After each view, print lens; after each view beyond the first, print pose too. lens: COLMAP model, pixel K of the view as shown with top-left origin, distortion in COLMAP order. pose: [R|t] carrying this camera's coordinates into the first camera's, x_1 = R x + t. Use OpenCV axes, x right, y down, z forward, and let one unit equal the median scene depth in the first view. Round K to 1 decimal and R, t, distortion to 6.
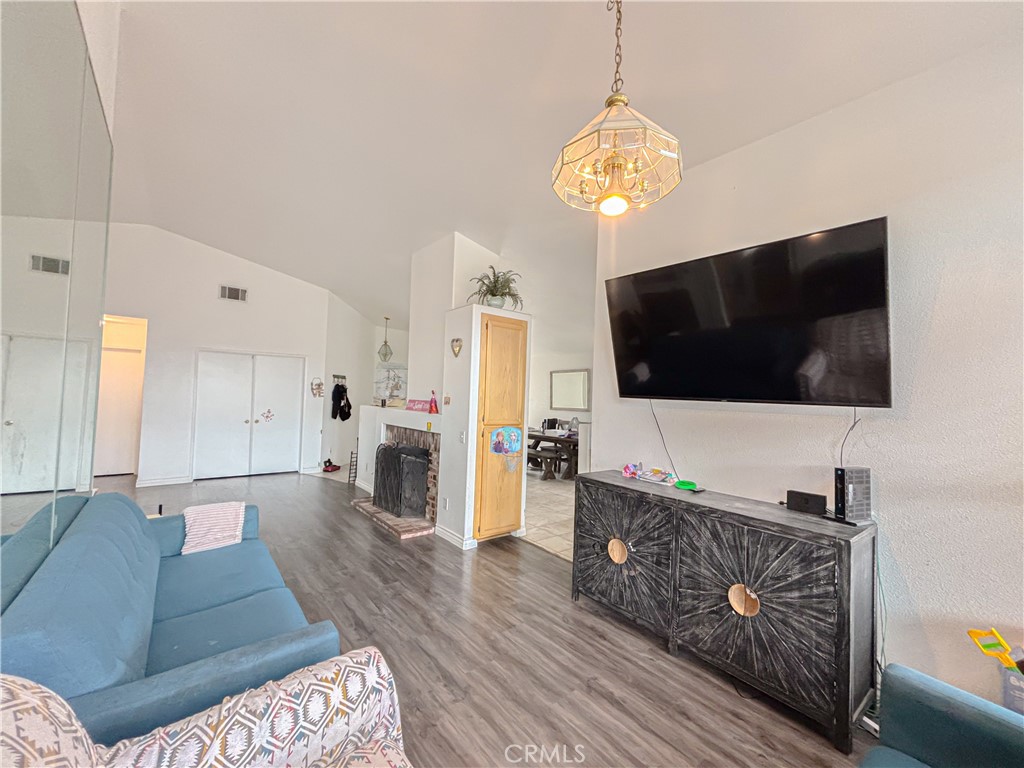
lens RADIAL K [[411.4, 0, 513.0], [0, 411.4, 385.0], [0, 0, 1]] dist [0.016937, -0.000085]
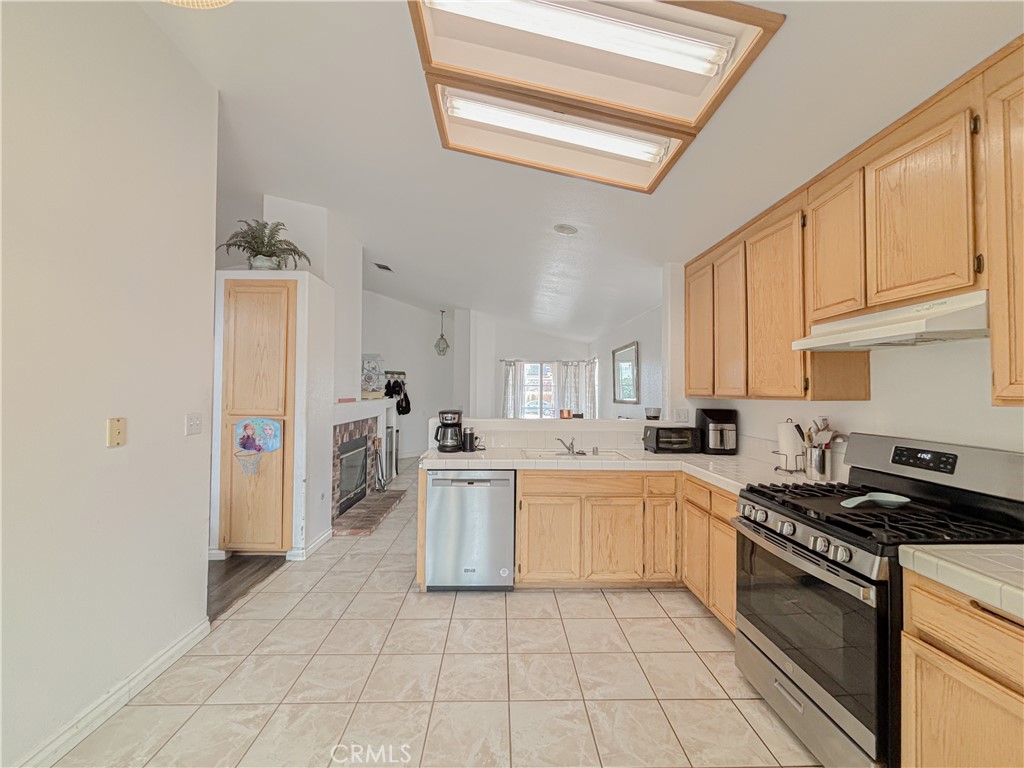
lens RADIAL K [[412.6, 0, 512.0], [0, 412.6, 384.0], [0, 0, 1]] dist [-0.000385, -0.000118]
pose [[0.792193, -0.037755, -0.609101, 0.663139], [0.036518, 0.999229, -0.014441, 0.050973], [0.609177, -0.010803, 0.792961, 0.516682]]
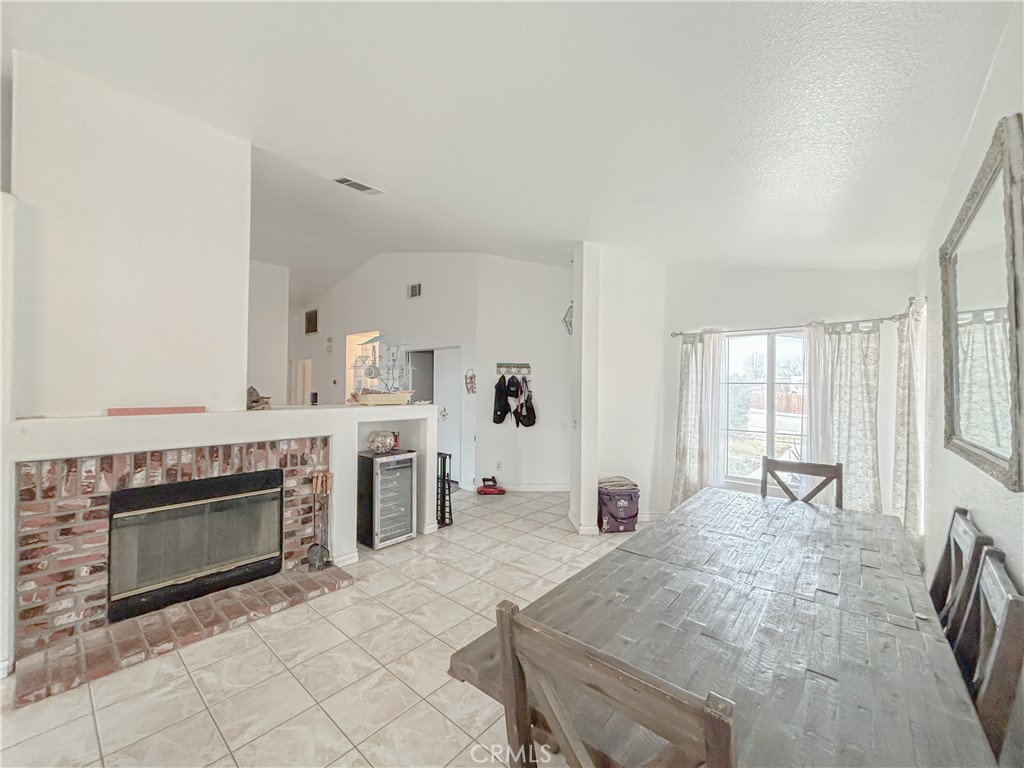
lens RADIAL K [[411.0, 0, 511.0], [0, 411.0, 384.6], [0, 0, 1]] dist [-0.001497, -0.000434]
pose [[0.164341, -0.034890, -0.985786, 0.414818], [0.024372, 0.999213, -0.031302, 0.052928], [0.986102, -0.018881, 0.165062, 1.291917]]
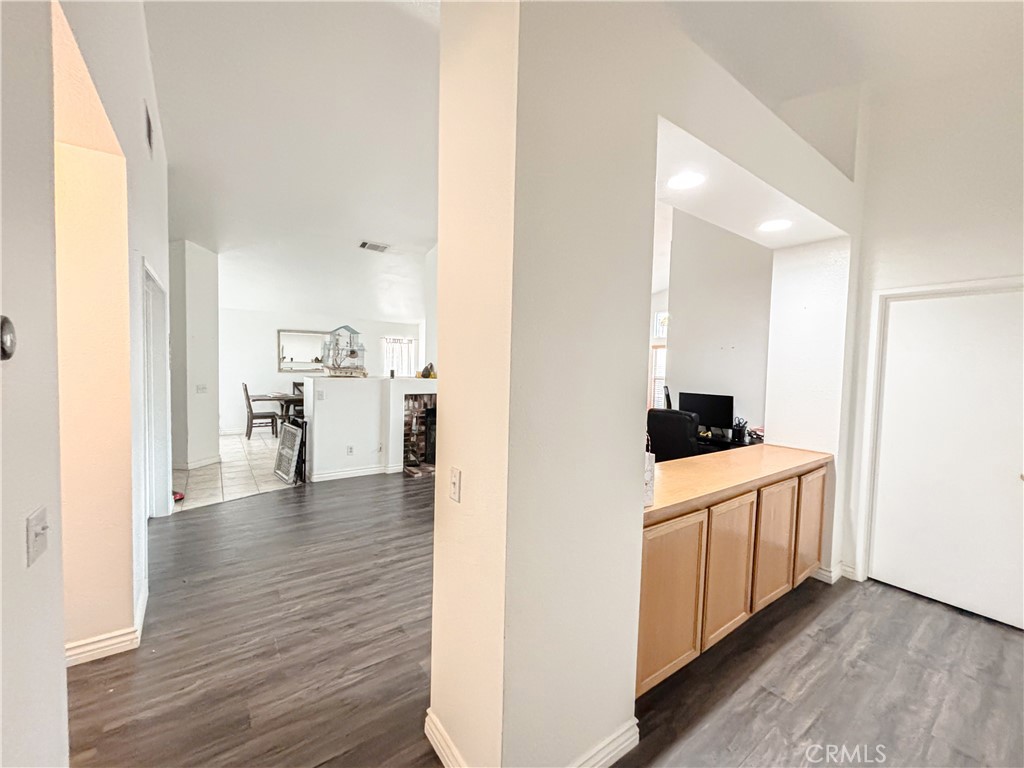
lens RADIAL K [[411.4, 0, 513.0], [0, 411.4, 385.0], [0, 0, 1]] dist [0.016937, -0.000085]
pose [[0.048813, -0.080189, 0.995584, -1.344628], [-0.053909, 0.995108, 0.082794, -0.024773], [-0.997352, -0.057713, 0.044252, 0.737836]]
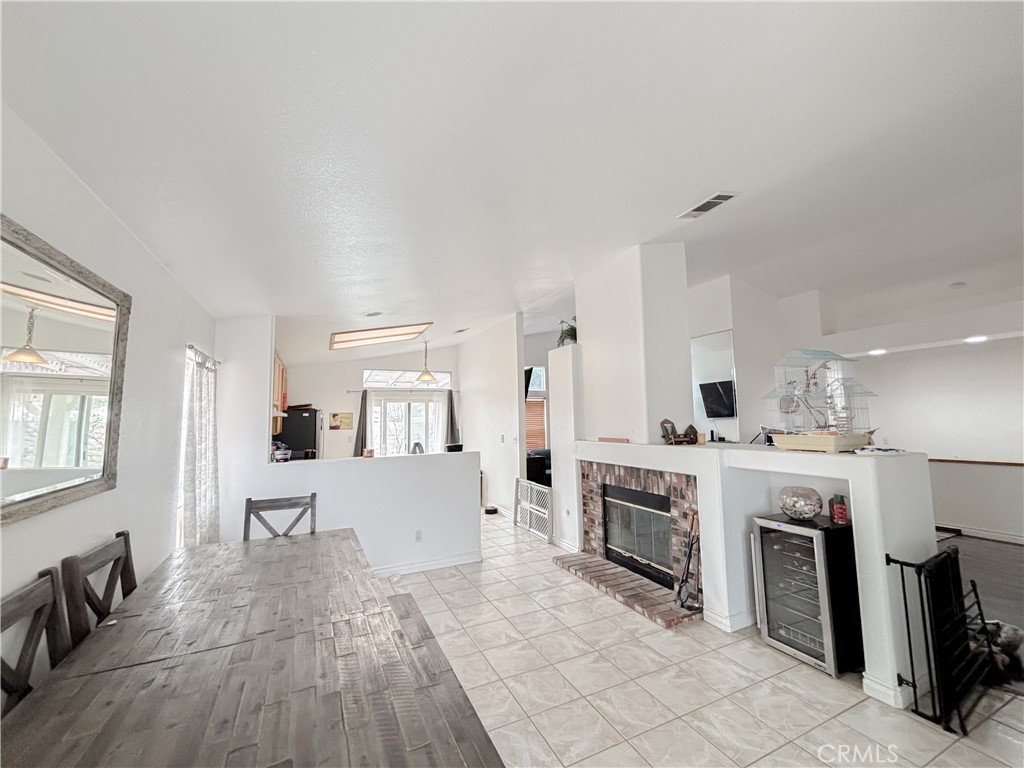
lens RADIAL K [[412.6, 0, 512.0], [0, 412.6, 384.0], [0, 0, 1]] dist [-0.000385, -0.000118]
pose [[-0.970113, 0.003750, 0.242626, -0.111011], [-0.023708, 0.993632, -0.110151, 0.043350], [-0.241494, -0.112611, -0.963846, 1.775895]]
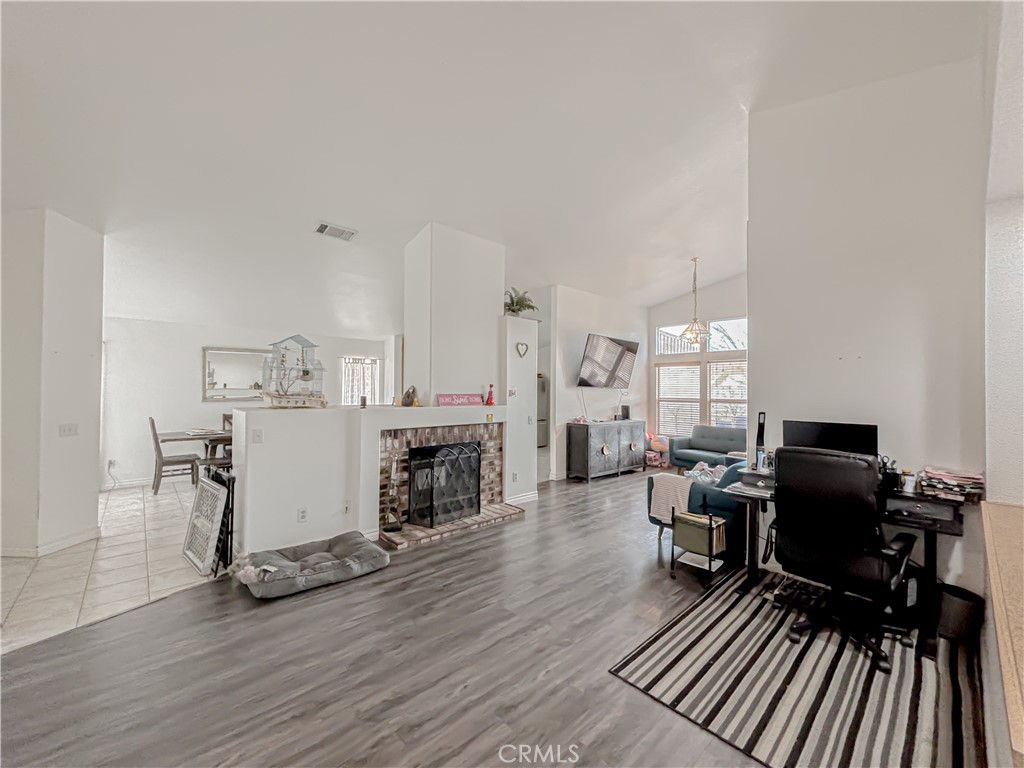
lens RADIAL K [[411.0, 0, 511.0], [0, 411.0, 384.6], [0, 0, 1]] dist [-0.001497, -0.000434]
pose [[-0.059704, -0.022373, 0.997965, -1.084078], [-0.040973, 0.998961, 0.019945, -0.007829], [-0.997375, -0.039699, -0.060559, 0.866839]]
